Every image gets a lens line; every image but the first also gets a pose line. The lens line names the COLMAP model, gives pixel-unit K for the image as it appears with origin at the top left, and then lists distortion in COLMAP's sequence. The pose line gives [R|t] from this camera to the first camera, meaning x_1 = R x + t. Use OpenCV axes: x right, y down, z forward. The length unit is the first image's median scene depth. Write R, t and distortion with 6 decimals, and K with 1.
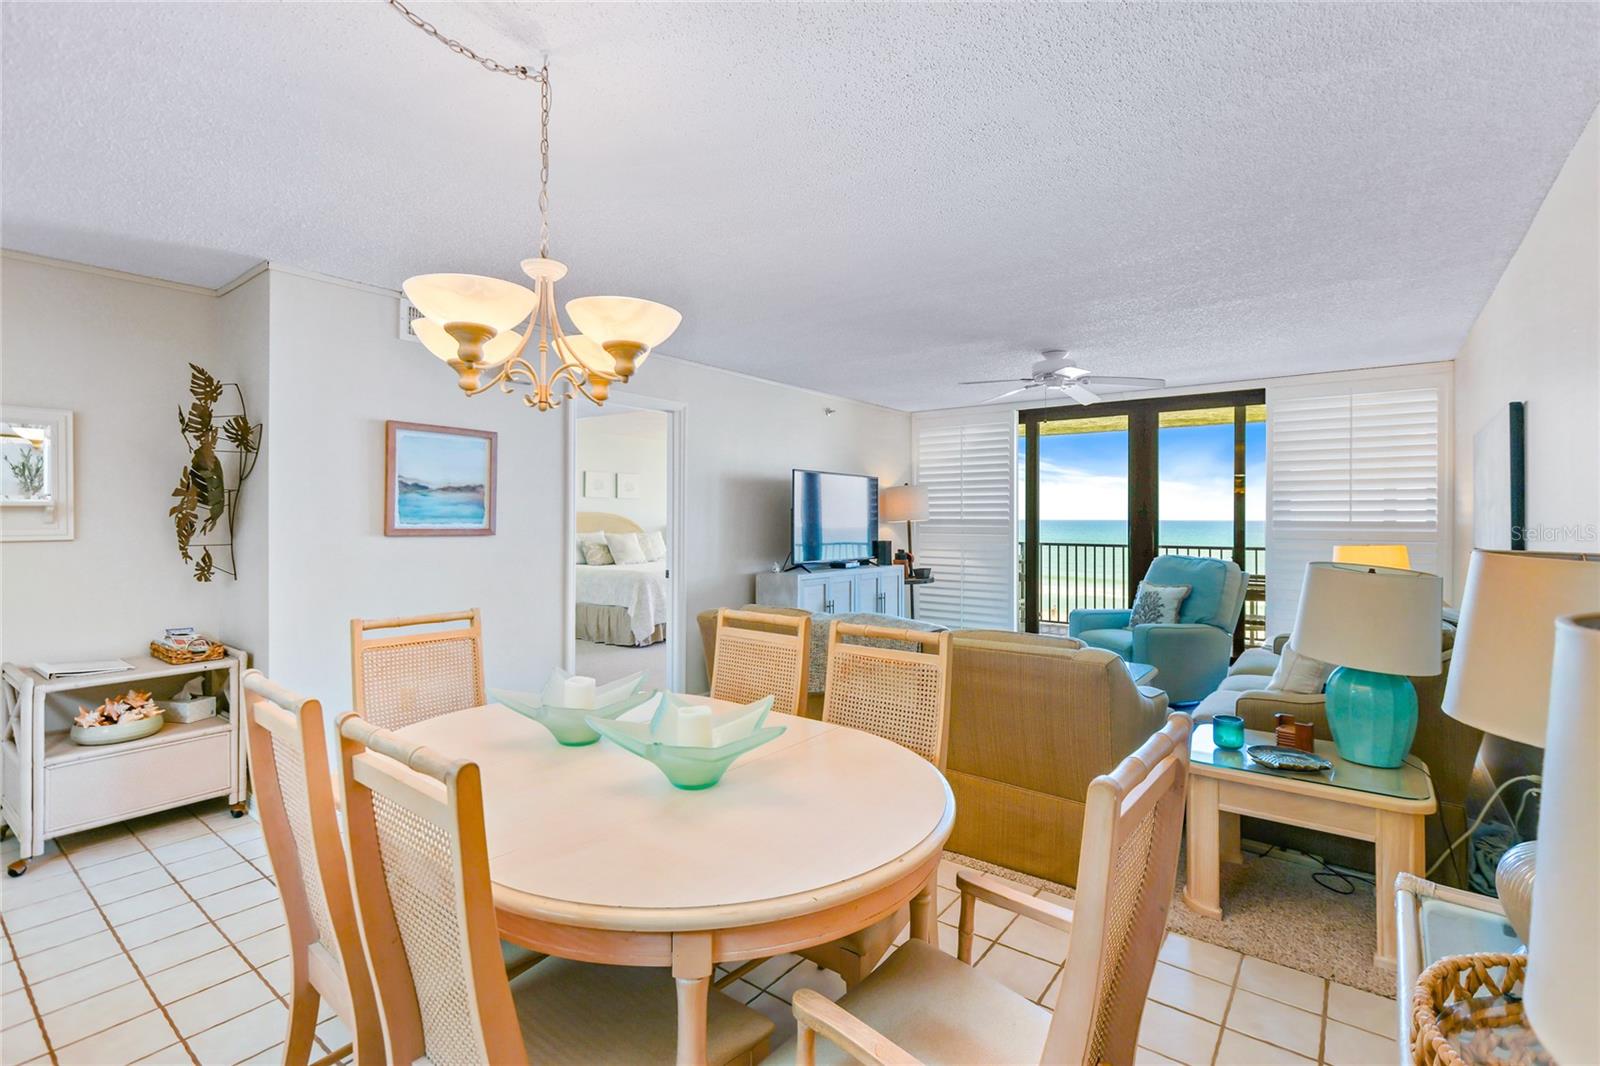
lens RADIAL K [[734.0, 0, 793.3], [0, 734.0, 520.7], [0, 0, 1]] dist [-0.000971, 0.000964]
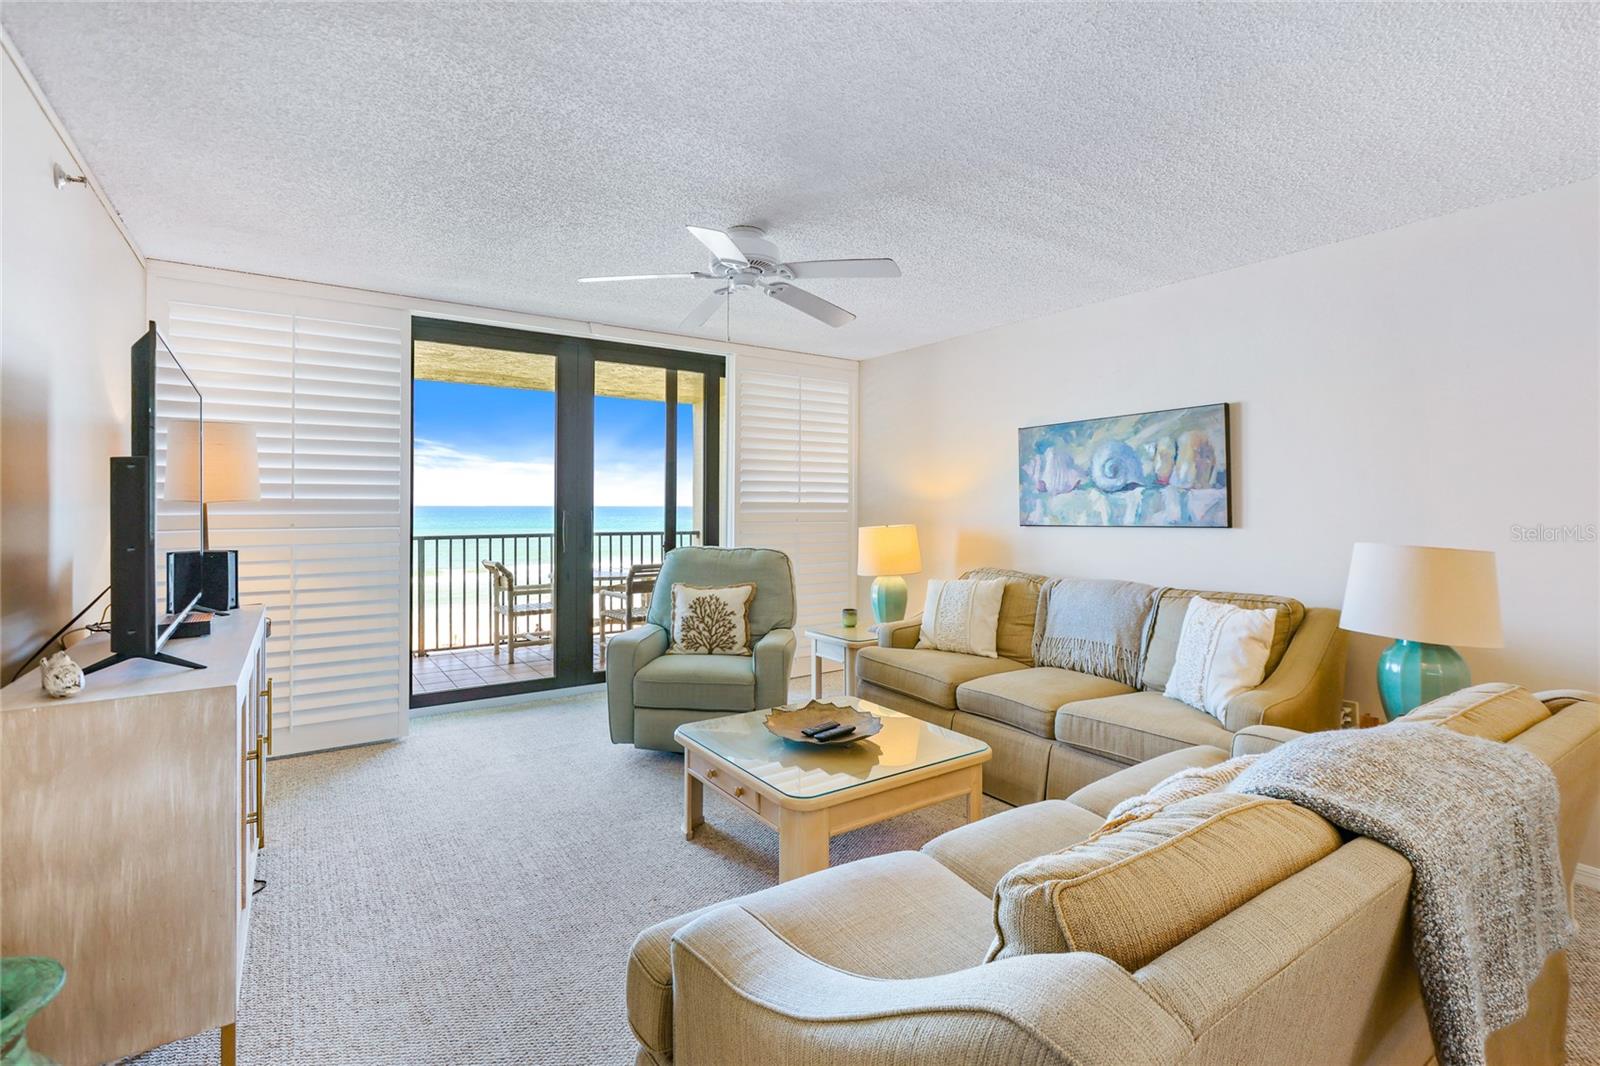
lens RADIAL K [[741.0, 0, 798.7], [0, 741.0, 504.5], [0, 0, 1]] dist [-0.000357, 0.000646]
pose [[0.309769, -0.002090, 0.950810, -0.203131], [0.002104, 0.999997, 0.001512, 0.001171], [-0.950809, 0.001532, 0.309772, 0.683493]]
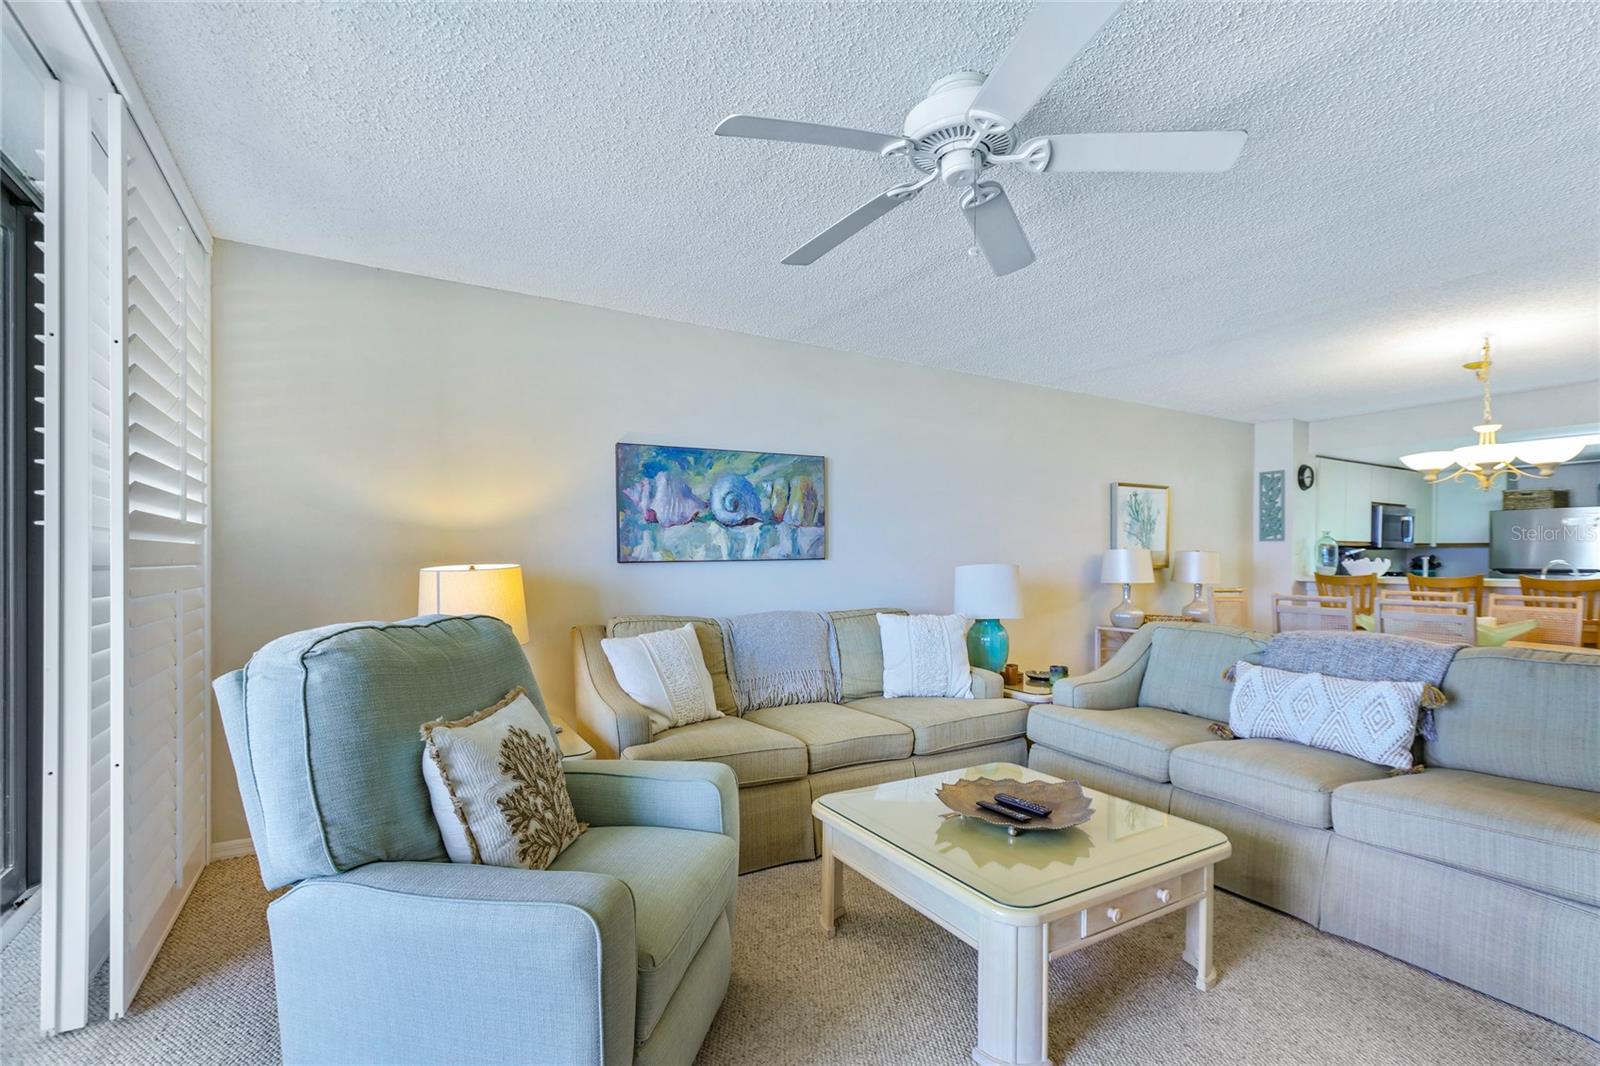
lens RADIAL K [[731.4, 0, 800.4], [0, 731.4, 558.1], [0, 0, 1]] dist [0.002228, 0.000869]
pose [[-0.931167, -0.005870, 0.364546, 0.263579], [-0.004827, 0.999981, 0.003771, 0.019217], [-0.364561, 0.001752, -0.931178, 1.260626]]
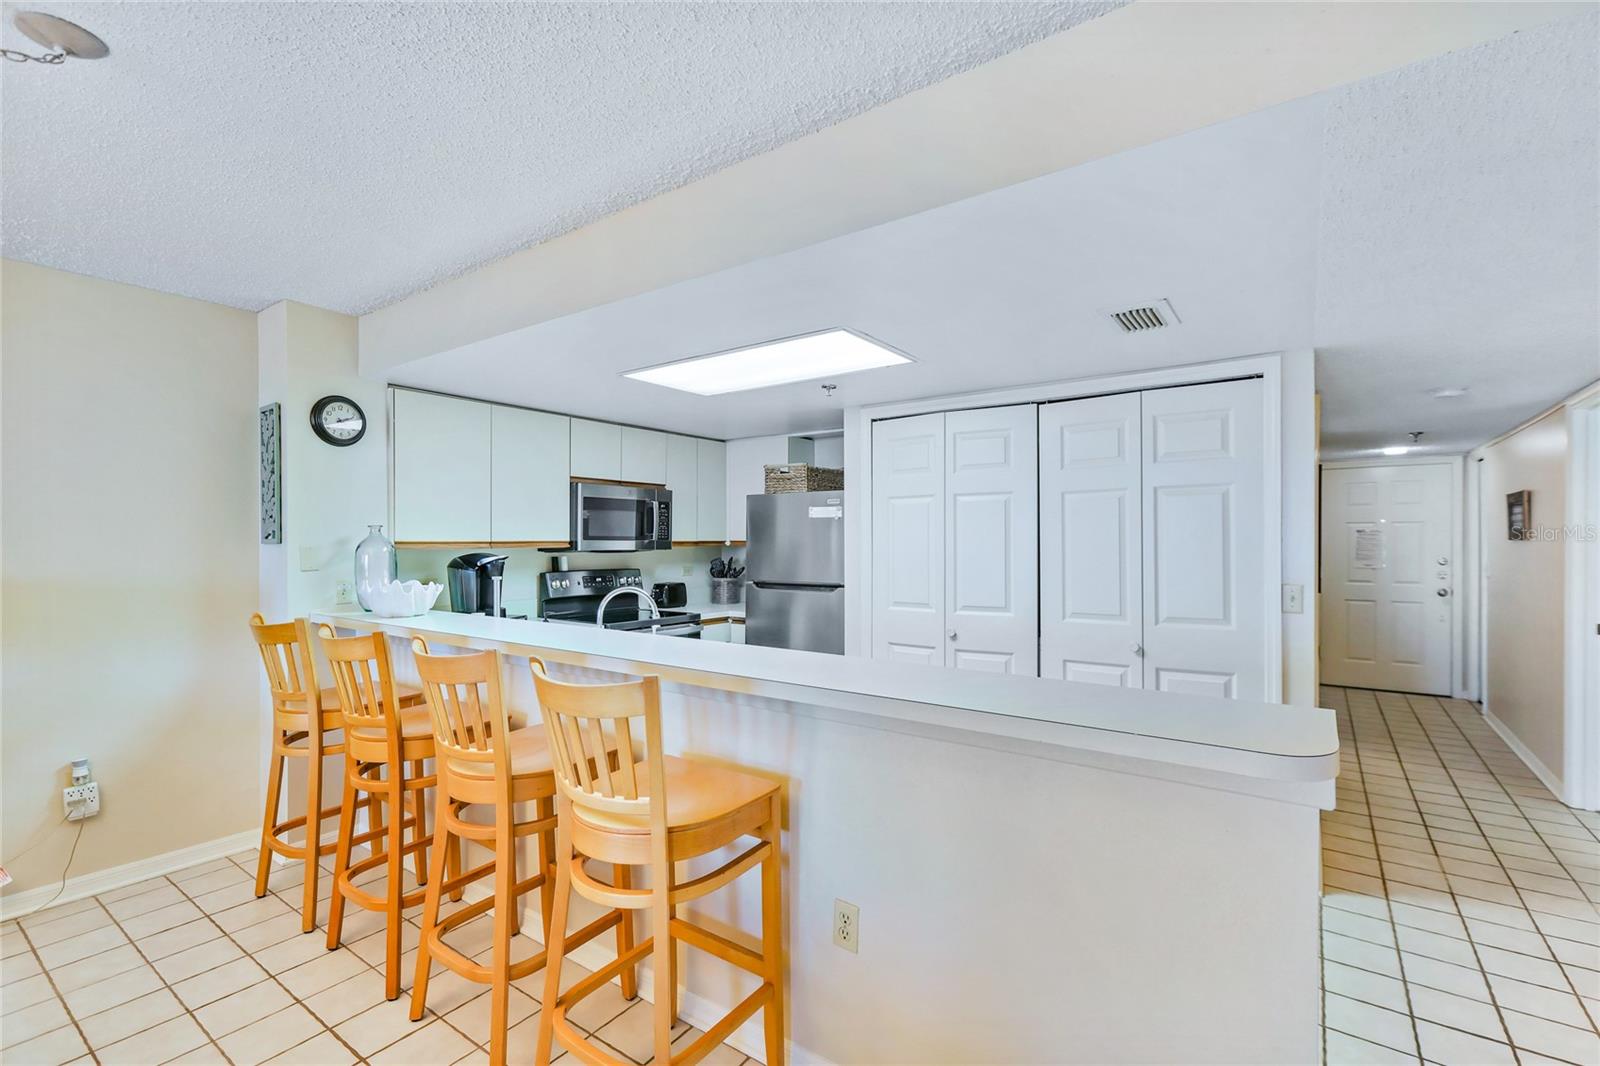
lens RADIAL K [[723.1, 0, 800.0], [0, 723.1, 533.0], [0, 0, 1]] dist [-0.002133, -0.000059]
pose [[-0.999338, -0.001743, -0.036347, -0.431020], [-0.001417, 0.999959, -0.008982, -0.012346], [0.036361, -0.008925, -0.999299, 0.472769]]
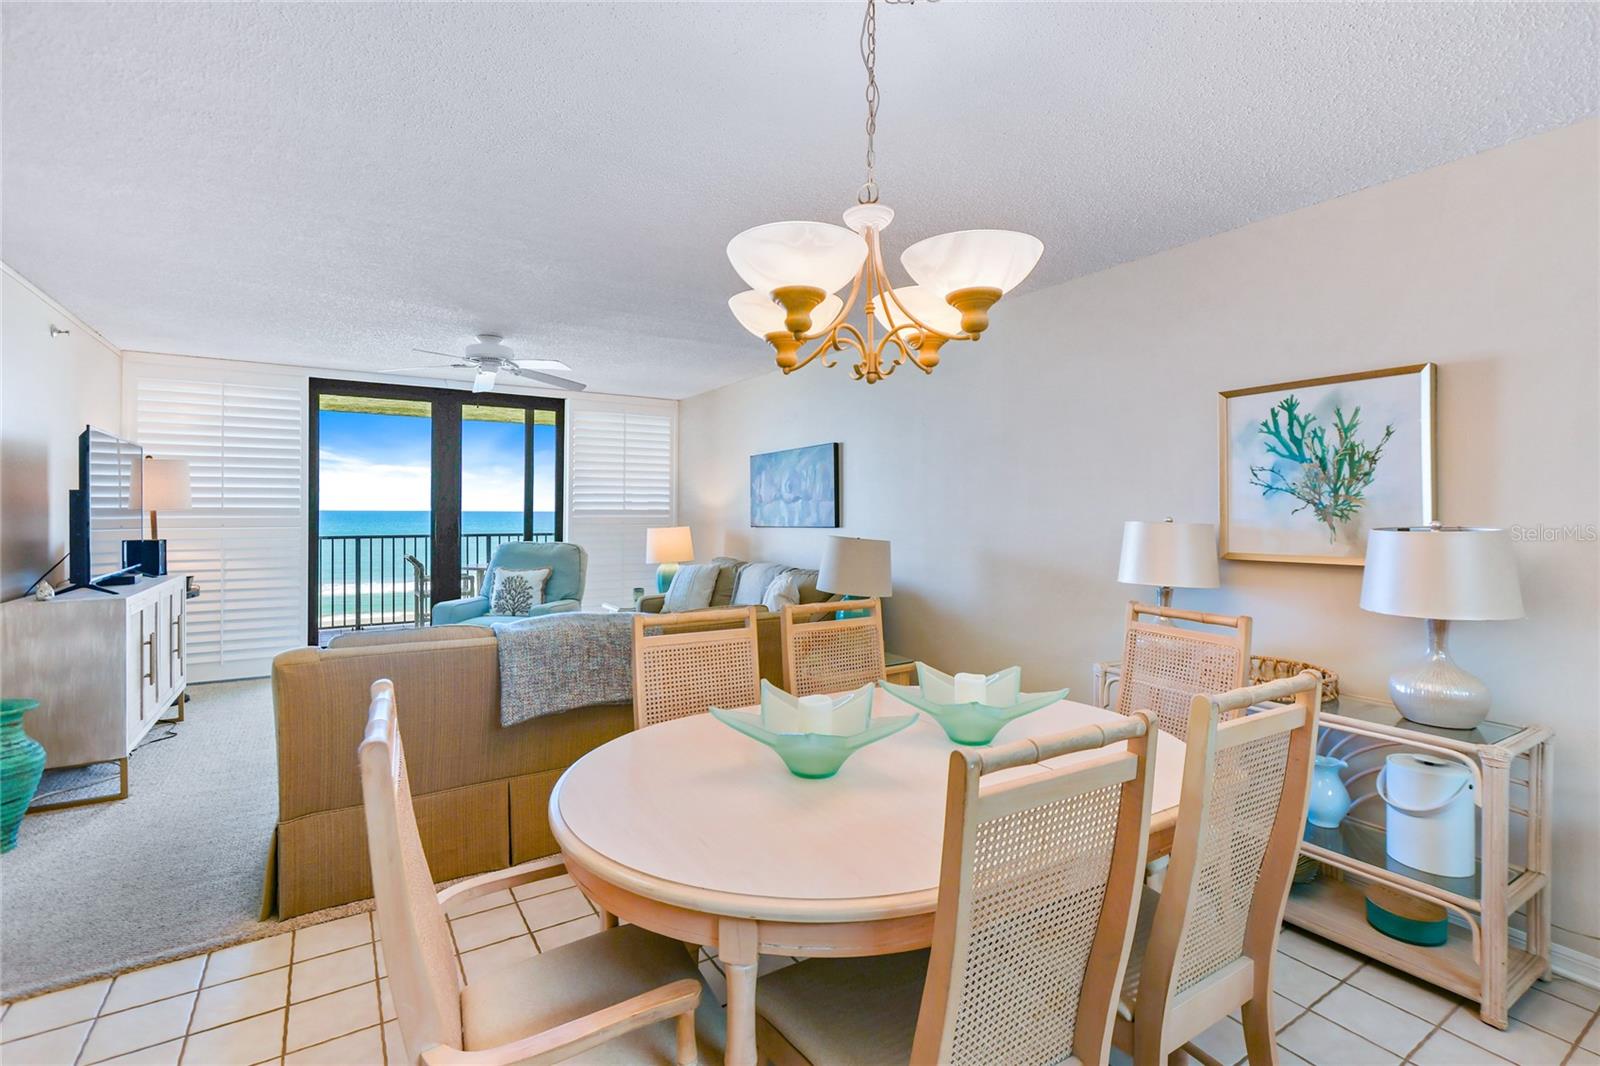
lens RADIAL K [[736.4, 0, 801.1], [0, 736.4, 511.7], [0, 0, 1]] dist [-0.001346, 0.001021]
pose [[0.335823, -0.003976, 0.941917, -0.380899], [0.001604, 0.999992, 0.003649, -0.000550], [-0.941924, 0.000286, 0.335827, 0.253092]]
